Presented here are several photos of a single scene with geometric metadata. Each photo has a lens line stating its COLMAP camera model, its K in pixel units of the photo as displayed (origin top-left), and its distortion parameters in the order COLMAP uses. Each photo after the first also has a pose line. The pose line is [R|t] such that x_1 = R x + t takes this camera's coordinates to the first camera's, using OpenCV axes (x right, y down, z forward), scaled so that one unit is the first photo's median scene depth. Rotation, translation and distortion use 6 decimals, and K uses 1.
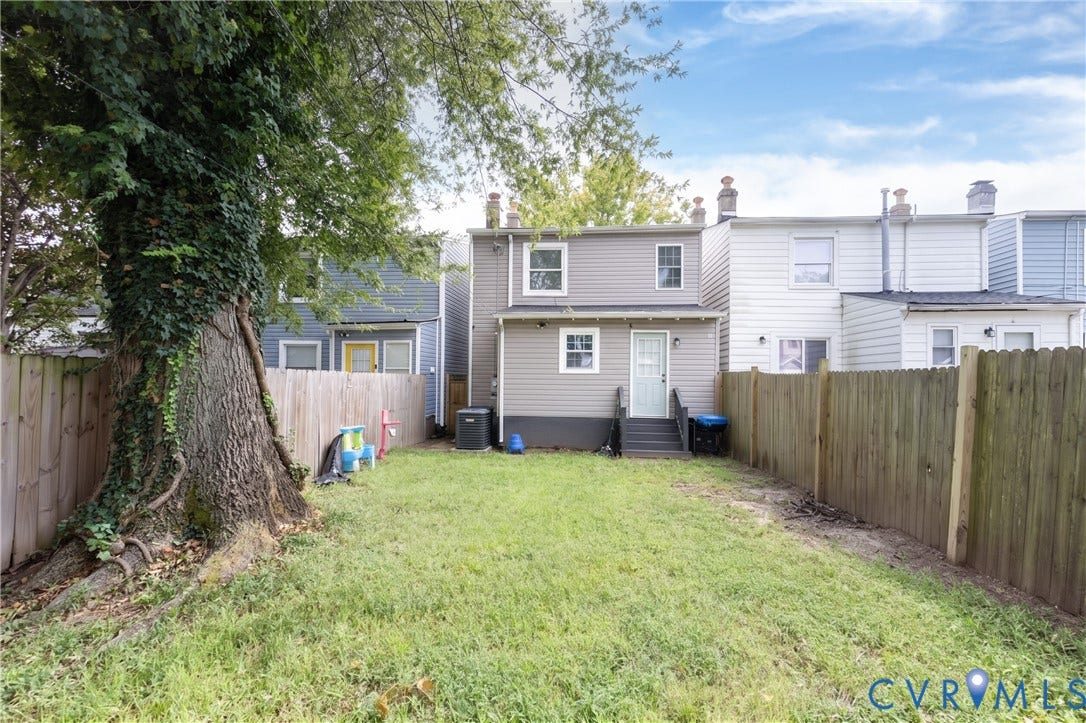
lens RADIAL K [[485.5, 0, 544.8], [0, 485.5, 367.8], [0, 0, 1]] dist [0.001045, -0.000165]
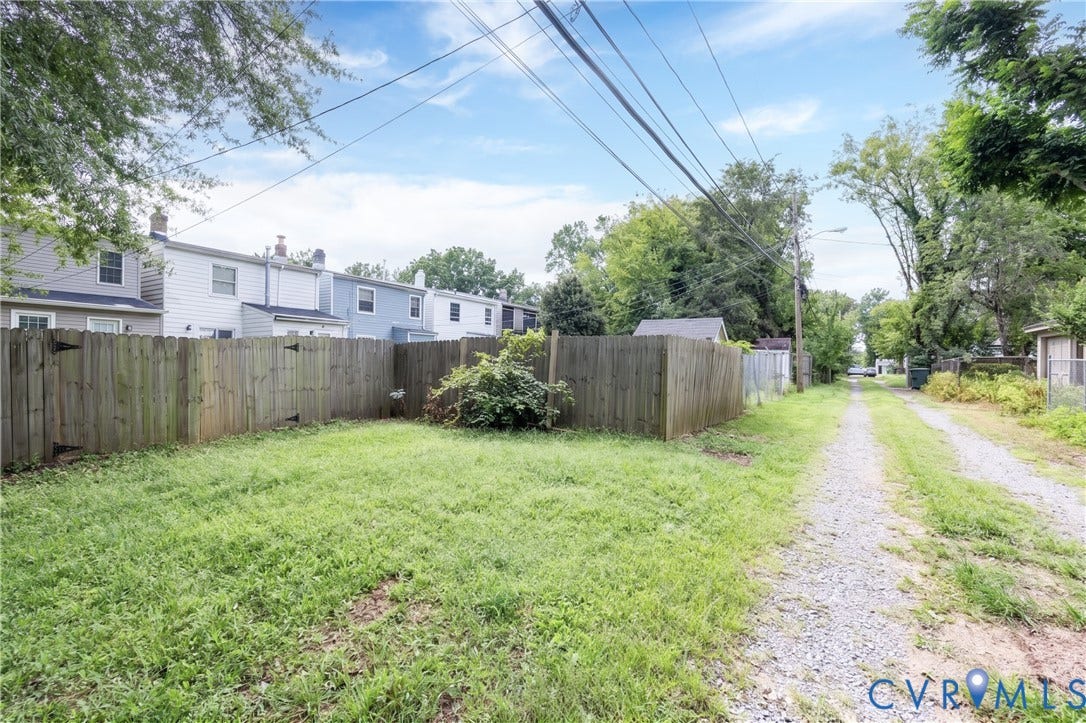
lens RADIAL K [[485.5, 0, 544.8], [0, 485.5, 367.8], [0, 0, 1]] dist [0.001045, -0.000165]
pose [[0.460903, -0.009552, 0.887399, -0.385958], [-0.028699, 0.999259, 0.025662, -0.002763], [-0.886986, -0.037295, 0.460288, -0.689991]]
